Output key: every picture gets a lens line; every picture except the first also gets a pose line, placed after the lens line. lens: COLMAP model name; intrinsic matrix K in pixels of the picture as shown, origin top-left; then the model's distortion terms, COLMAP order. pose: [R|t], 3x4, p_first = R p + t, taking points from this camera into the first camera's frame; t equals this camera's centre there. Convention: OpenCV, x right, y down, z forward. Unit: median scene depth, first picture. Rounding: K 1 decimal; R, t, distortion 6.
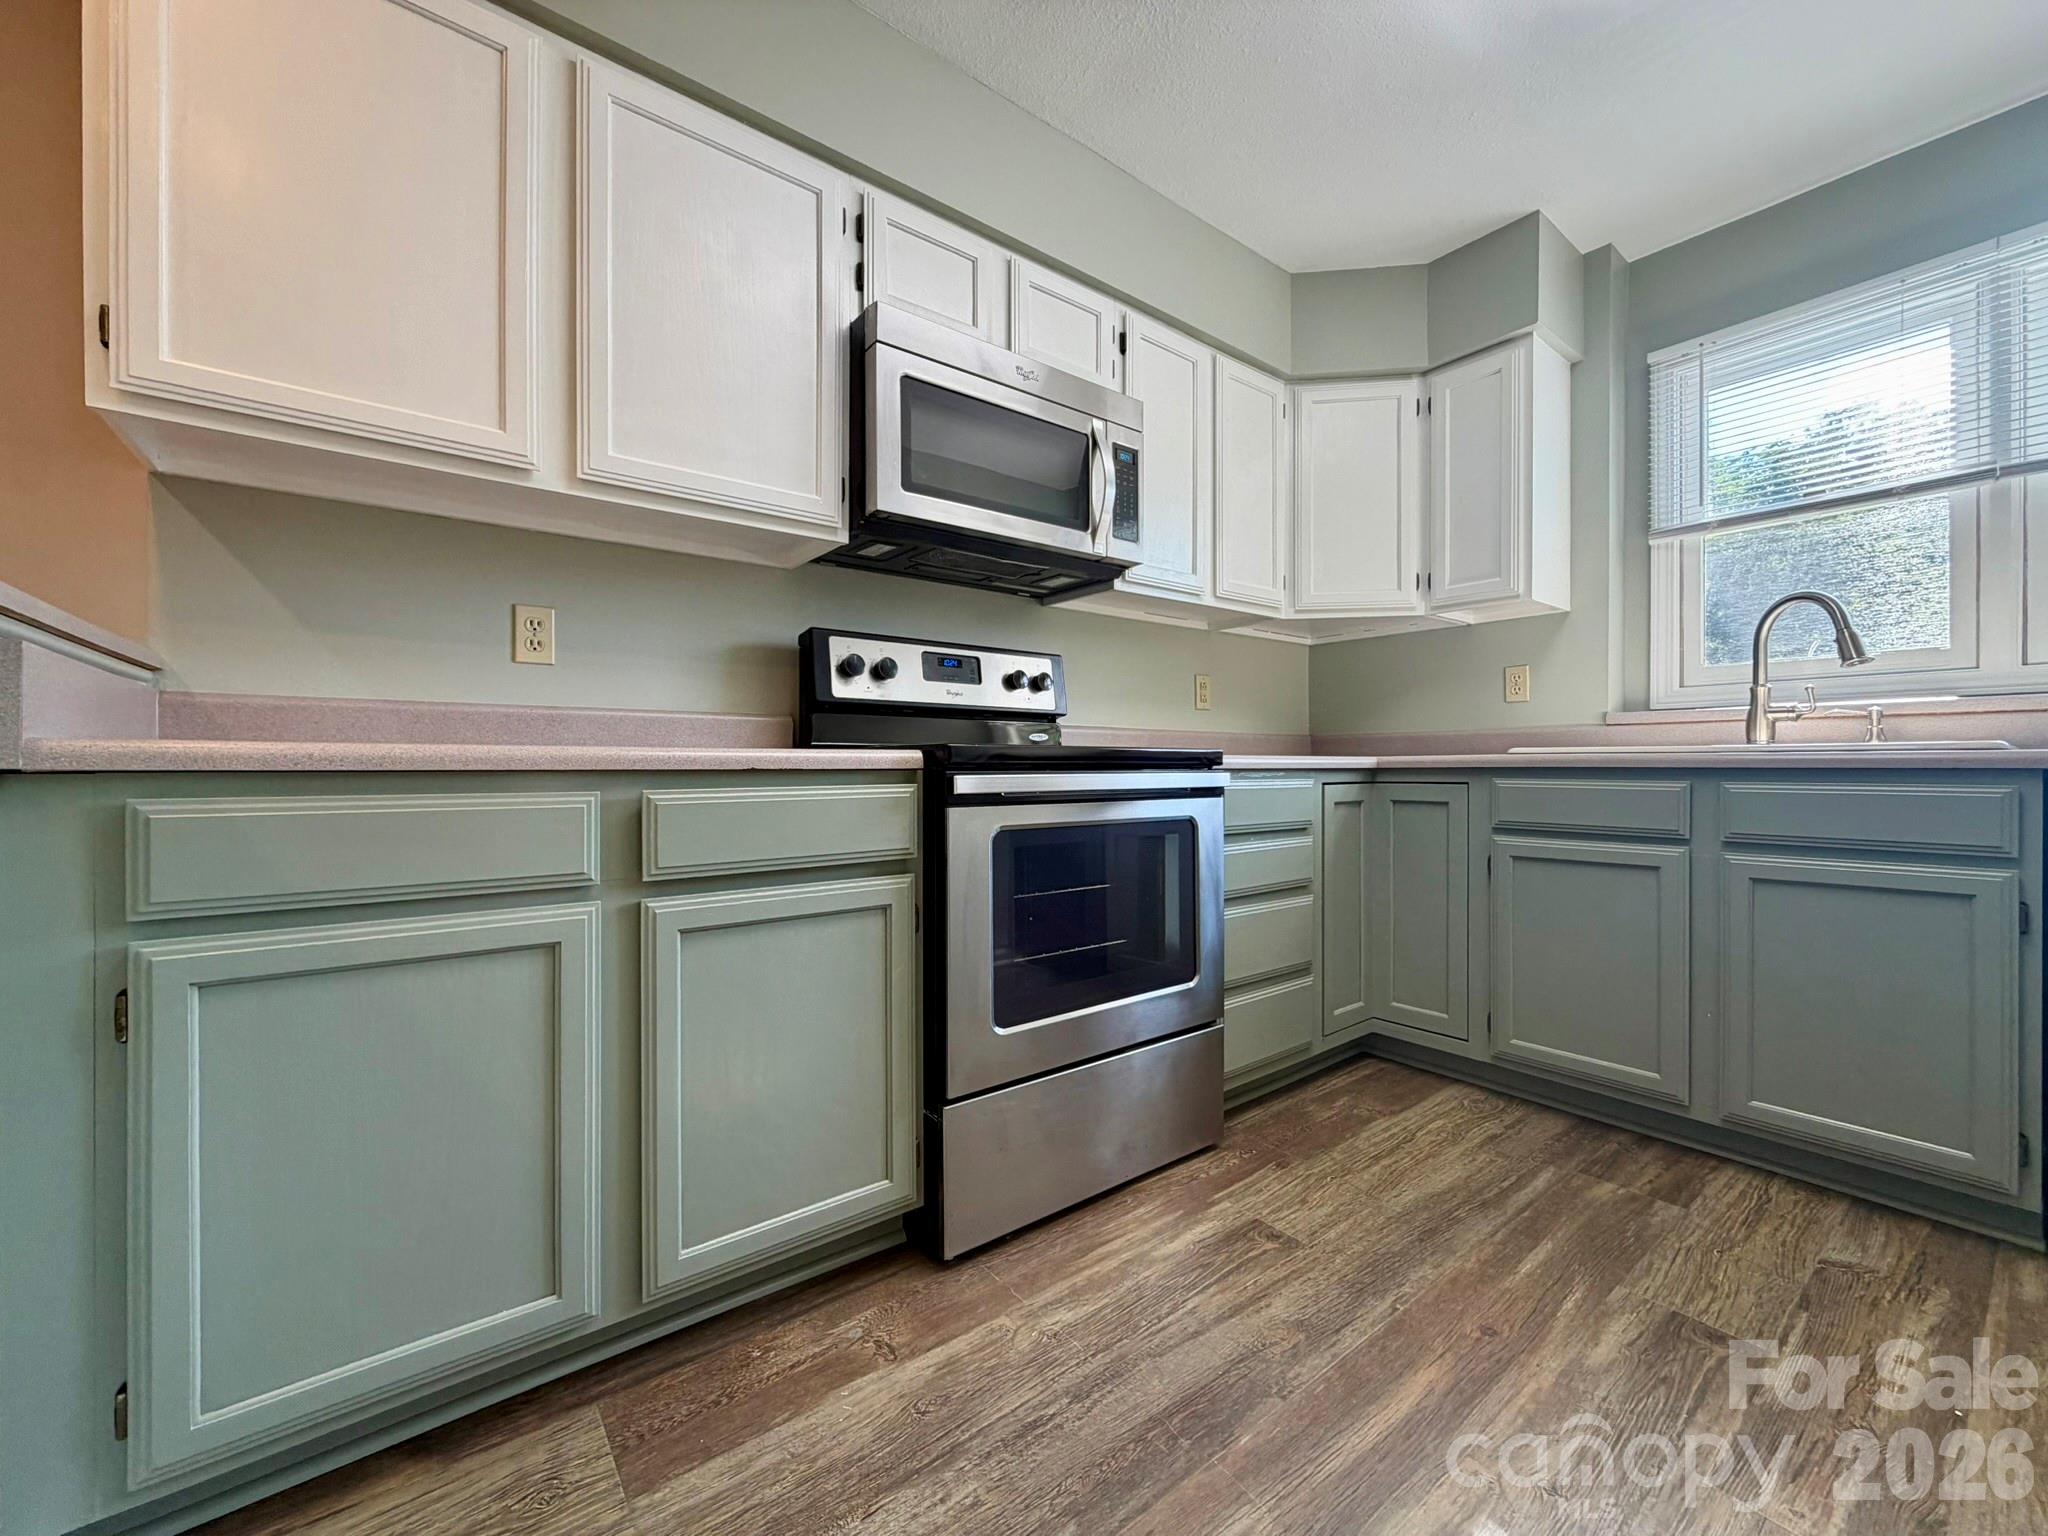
lens RADIAL K [[799.3, 0, 1019.8], [0, 799.3, 764.8], [0, 0, 1]] dist [0.000349, 0.000126]
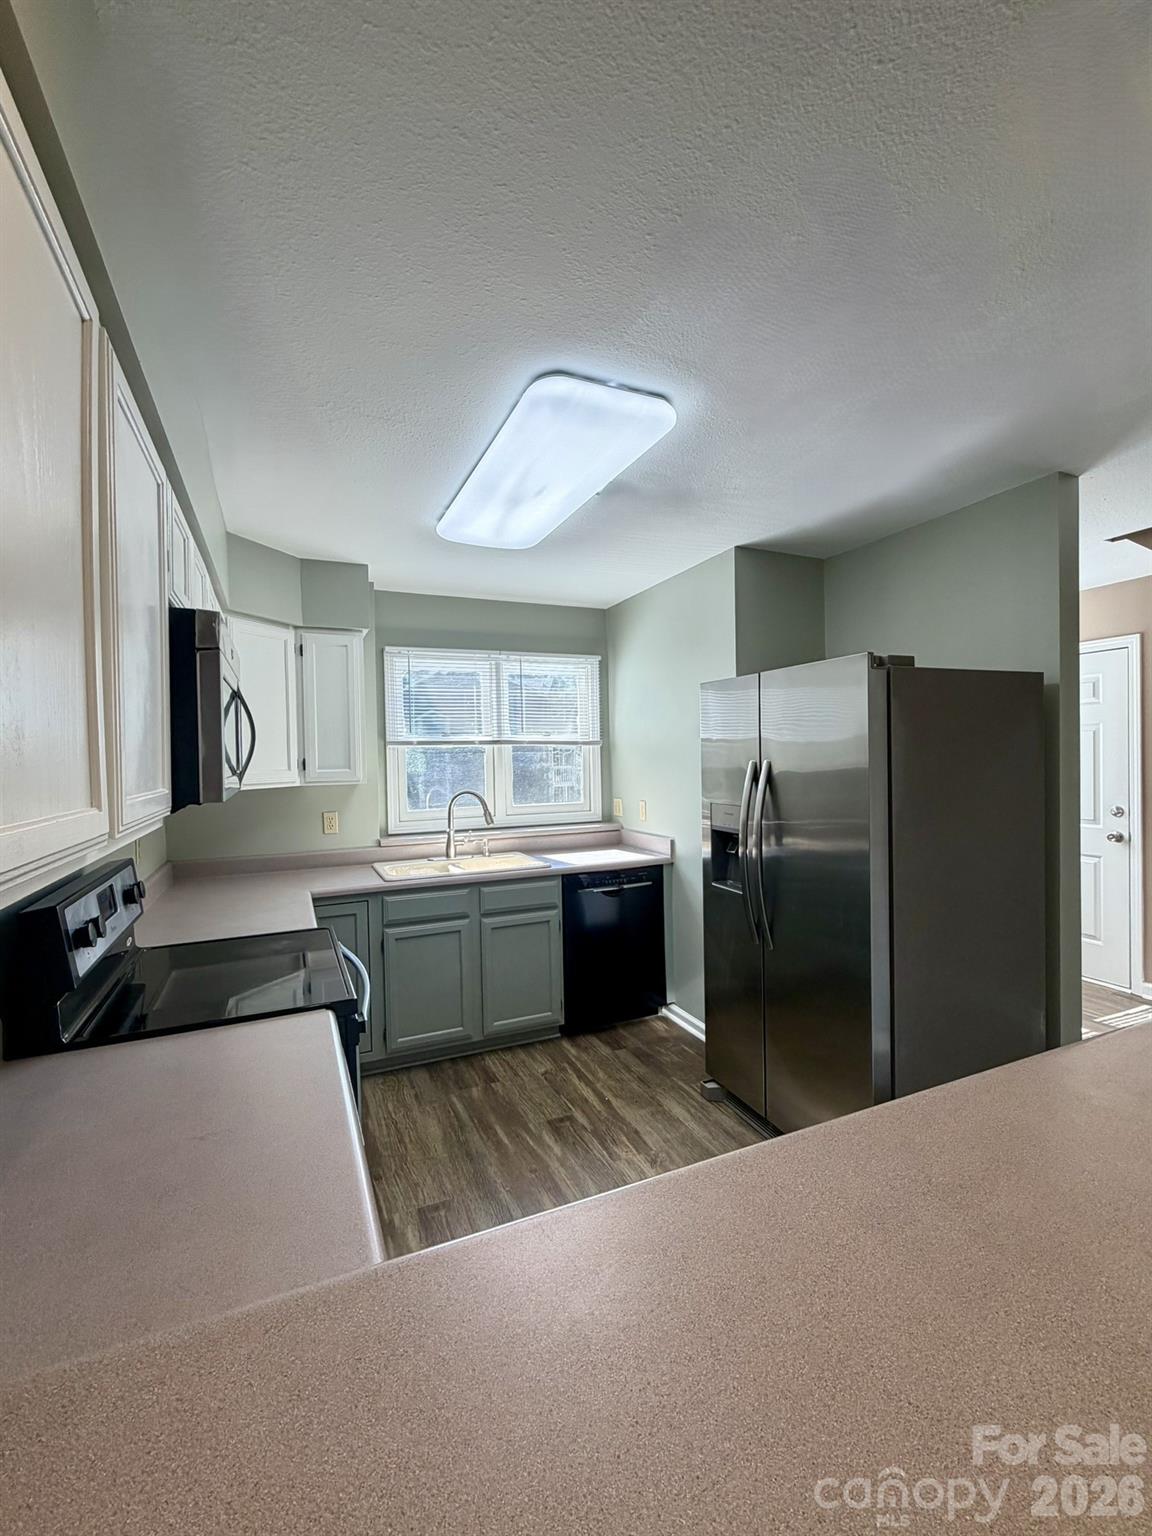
lens RADIAL K [[651.7, 0, 563.3], [0, 651.7, 768.6], [0, 0, 1]] dist [-0.000749, -0.000043]
pose [[0.257121, -0.016040, 0.966246, -0.859129], [0.022379, 0.999693, 0.010640, -0.338470], [-0.966120, 0.018888, 0.257401, 0.301249]]
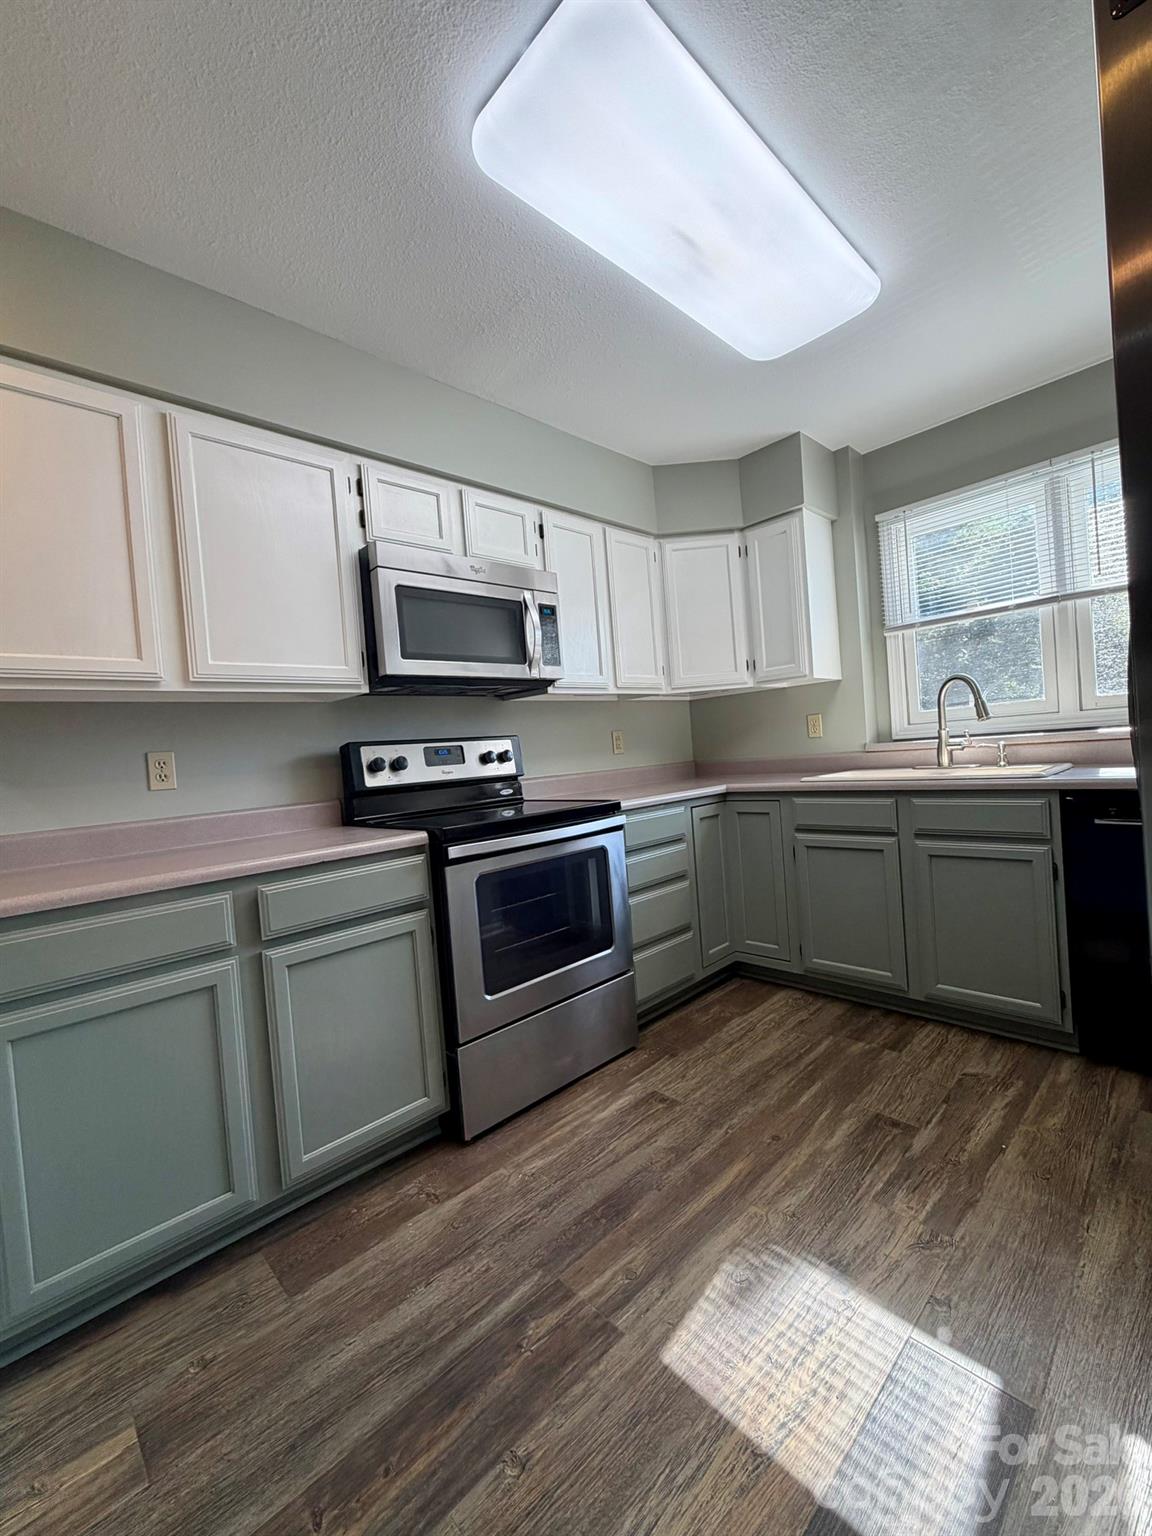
lens RADIAL K [[614.9, 0, 571.2], [0, 614.9, 765.2], [0, 0, 1]] dist [0.001142, 0.000142]
pose [[0.992173, -0.076379, 0.098787, 0.046028], [0.075081, 0.997036, 0.016800, -0.127316], [-0.099778, -0.009251, 0.994967, -0.223674]]
